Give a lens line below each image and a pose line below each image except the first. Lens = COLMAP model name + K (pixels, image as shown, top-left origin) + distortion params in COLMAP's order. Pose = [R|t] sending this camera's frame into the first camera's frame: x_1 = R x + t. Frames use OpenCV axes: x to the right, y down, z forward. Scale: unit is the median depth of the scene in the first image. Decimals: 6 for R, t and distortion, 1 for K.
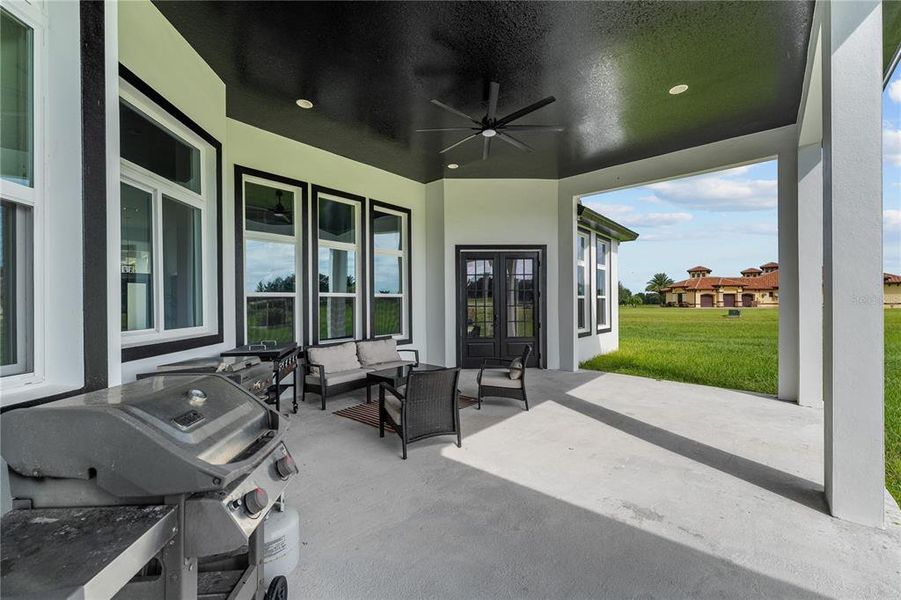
lens RADIAL K [[363.8, 0, 450.1], [0, 363.8, 303.0], [0, 0, 1]] dist [0.000399, 0.000188]
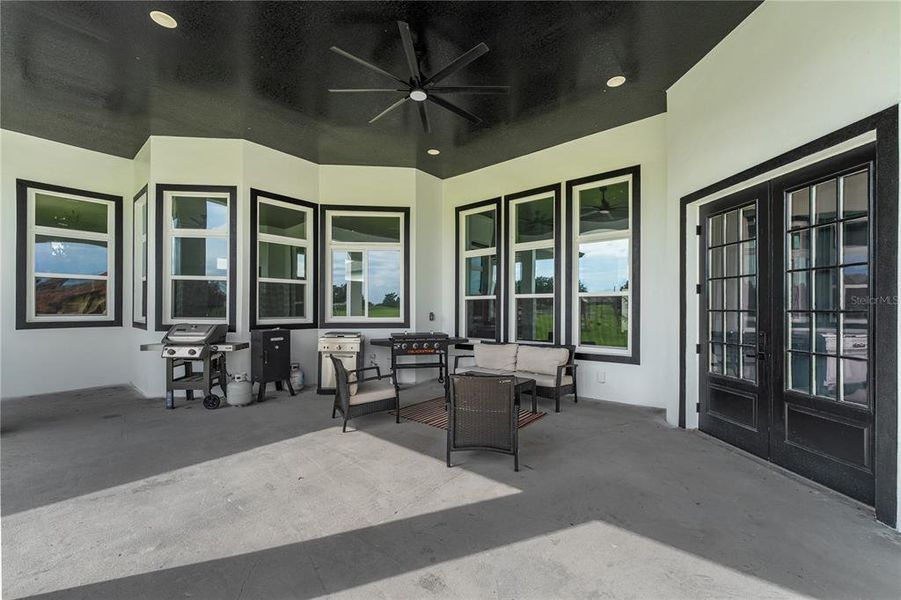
lens RADIAL K [[363.8, 0, 450.1], [0, 363.8, 303.0], [0, 0, 1]] dist [0.000399, 0.000188]
pose [[0.009913, -0.002778, -0.999947, 0.927091], [0.002501, 0.999993, -0.002753, 0.000809], [0.999948, -0.002474, 0.009920, 1.056991]]
